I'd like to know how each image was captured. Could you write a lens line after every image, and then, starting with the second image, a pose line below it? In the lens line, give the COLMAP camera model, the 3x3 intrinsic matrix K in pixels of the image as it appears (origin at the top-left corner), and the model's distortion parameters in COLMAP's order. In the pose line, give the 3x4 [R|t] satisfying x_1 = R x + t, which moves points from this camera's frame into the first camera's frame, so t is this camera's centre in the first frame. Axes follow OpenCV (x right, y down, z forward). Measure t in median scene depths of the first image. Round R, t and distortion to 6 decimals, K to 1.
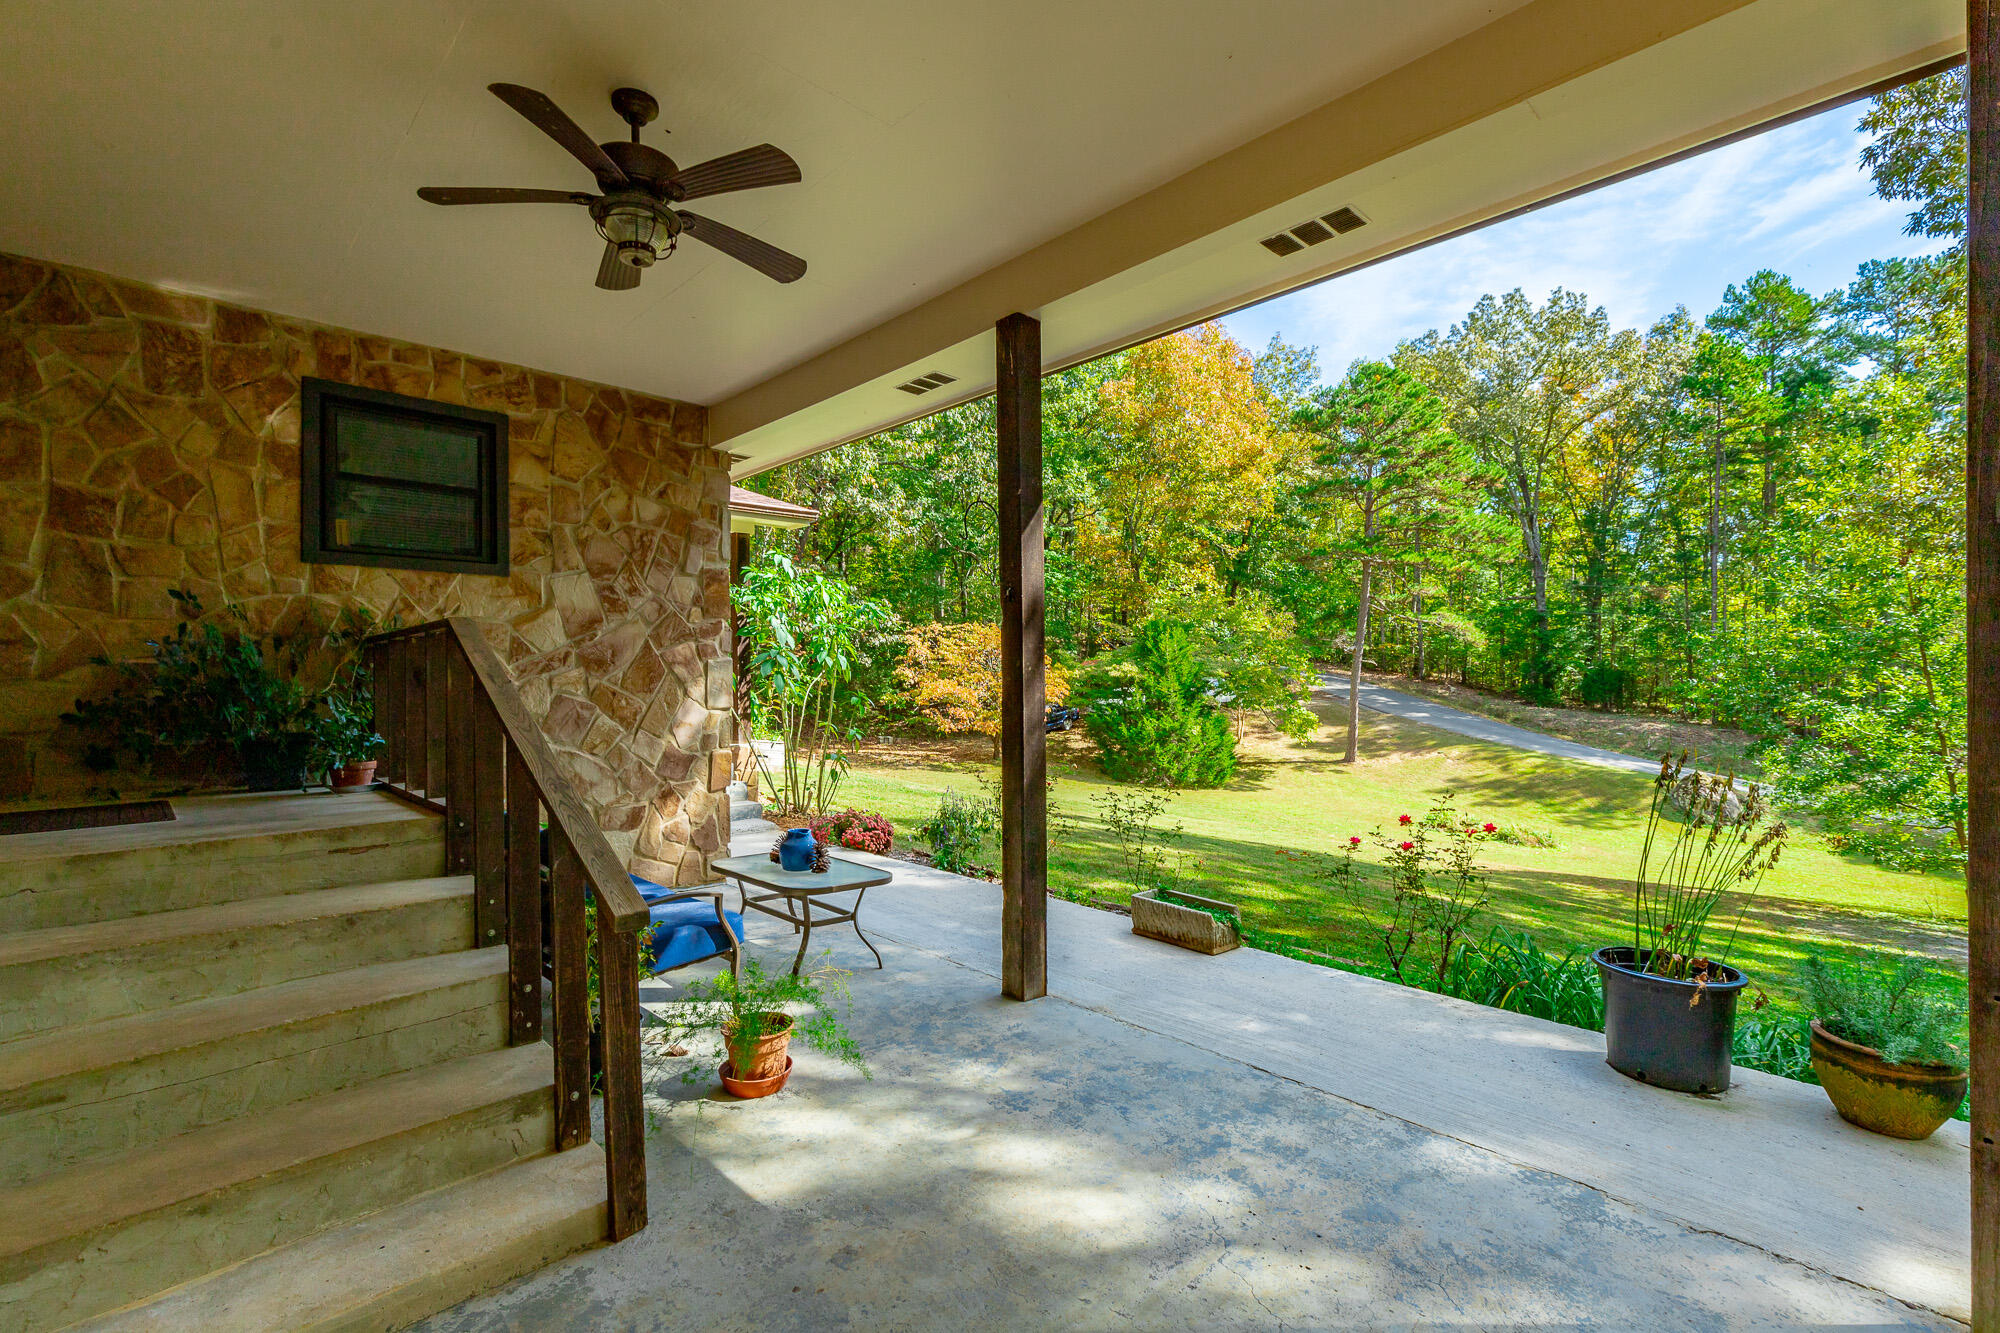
lens RADIAL K [[907.3, 0, 1007.7], [0, 907.3, 668.6], [0, 0, 1]] dist [0.009043, -0.002768]
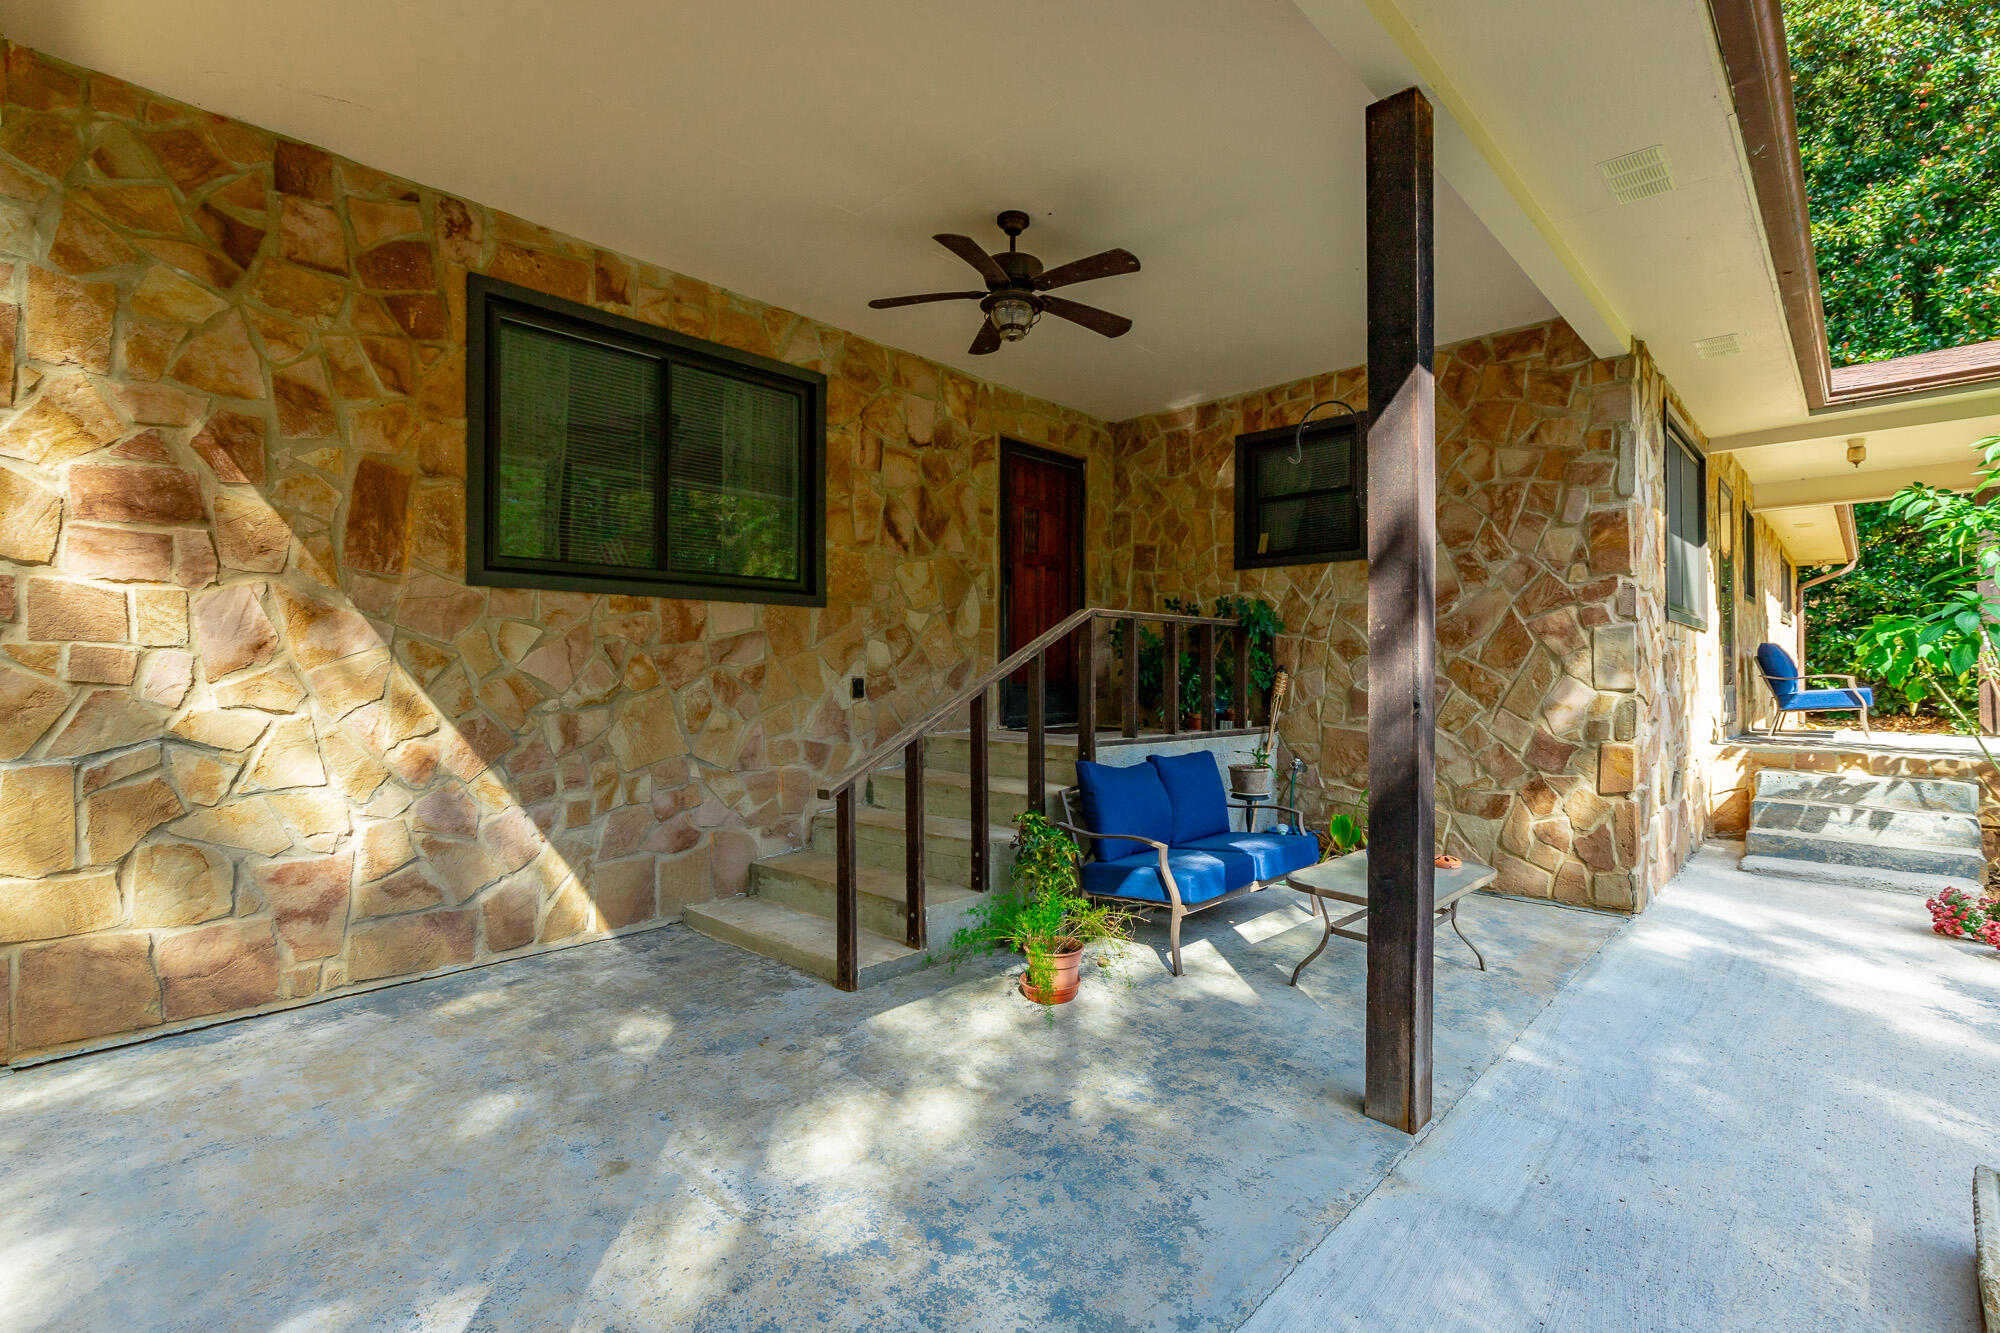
lens RADIAL K [[907.3, 0, 1004.4], [0, 907.3, 657.9], [0, 0, 1]] dist [0.009043, -0.002768]
pose [[0.023652, -0.005389, -0.999706, 0.453122], [0.011849, 0.999917, -0.005110, 0.014799], [0.999650, -0.011724, 0.023714, 0.464288]]
